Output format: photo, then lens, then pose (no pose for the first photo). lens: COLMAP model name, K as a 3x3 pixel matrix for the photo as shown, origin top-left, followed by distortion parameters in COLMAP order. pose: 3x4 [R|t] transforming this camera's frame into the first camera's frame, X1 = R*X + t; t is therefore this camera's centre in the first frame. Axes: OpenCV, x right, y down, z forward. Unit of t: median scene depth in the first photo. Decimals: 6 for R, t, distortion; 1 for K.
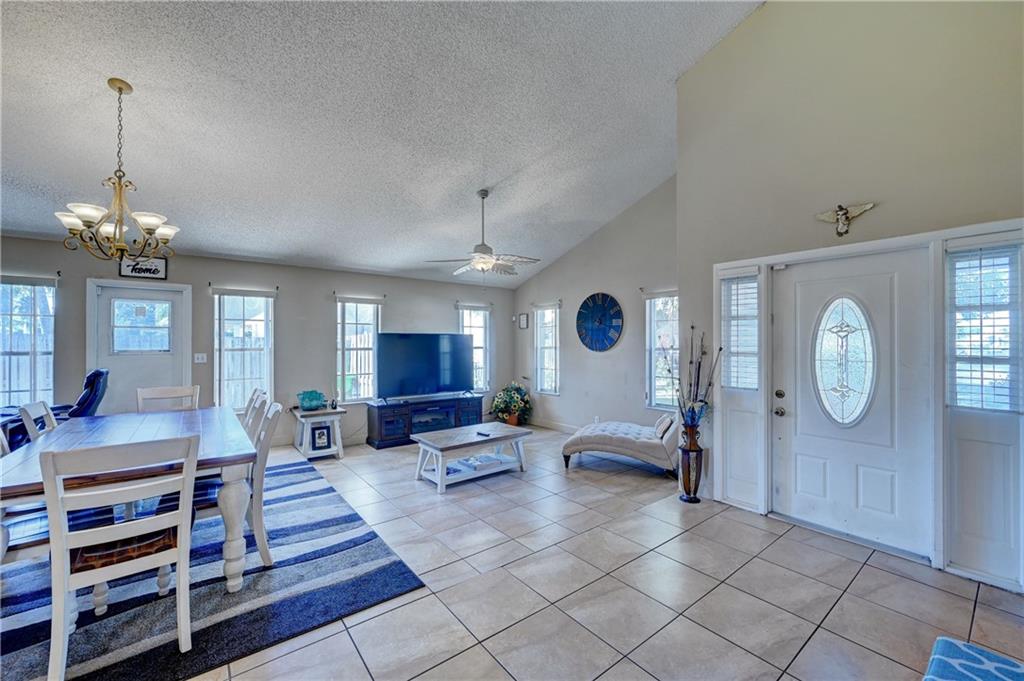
lens RADIAL K [[404.3, 0, 509.9], [0, 404.3, 342.2], [0, 0, 1]] dist [-0.000874, 0.000056]
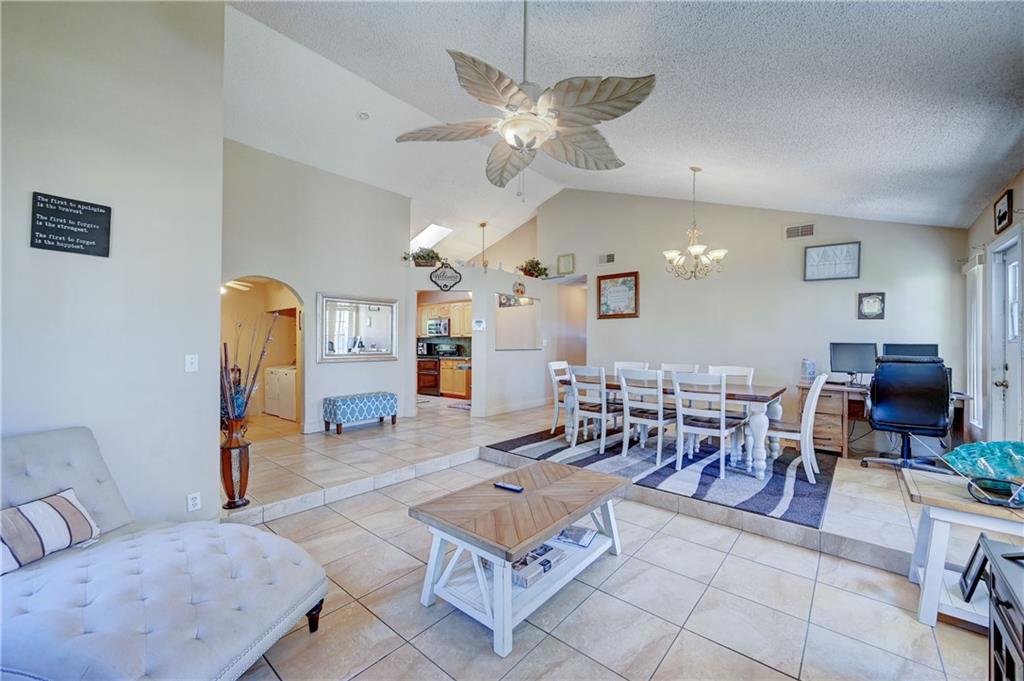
lens RADIAL K [[401.3, 0, 512.0], [0, 401.3, 340.5], [0, 0, 1]] dist [-0.000555, 0.000054]
pose [[-0.980101, -0.004796, -0.198443, 0.036437], [-0.002931, 0.999949, -0.009691, 0.037463], [0.198479, -0.008916, -0.980065, 1.494517]]
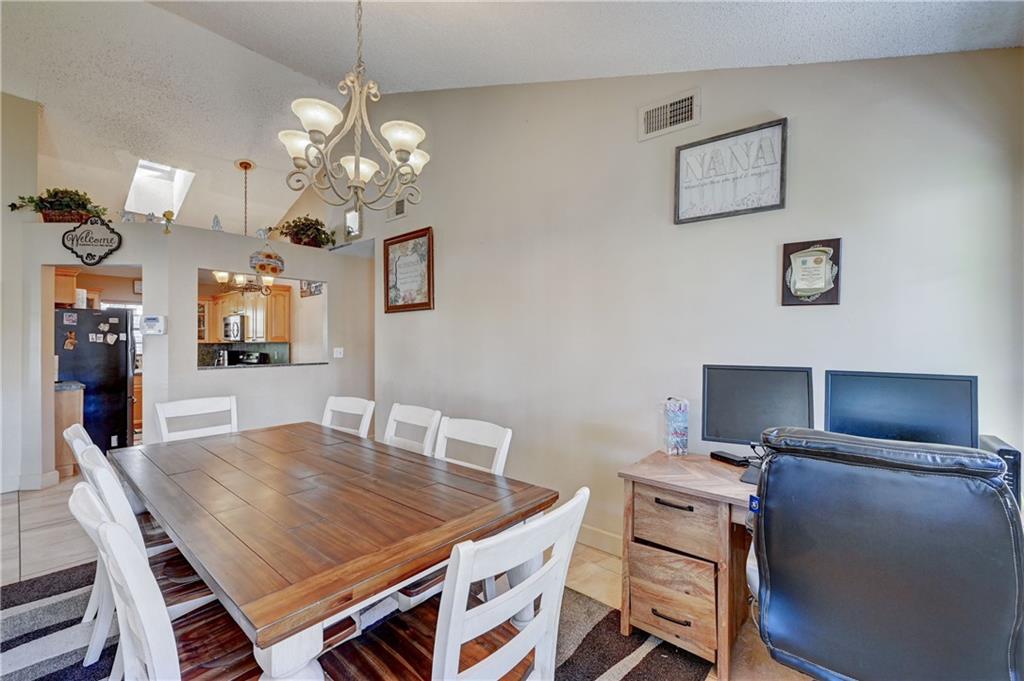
lens RADIAL K [[428.7, 0, 512.0], [0, 428.7, 340.5], [0, 0, 1]] dist [-0.000875, -0.000214]
pose [[-0.980696, 0.003990, -0.195498, -0.661352], [0.005249, 0.999969, -0.005921, 0.008615], [0.195468, -0.006833, -0.980686, 1.058002]]
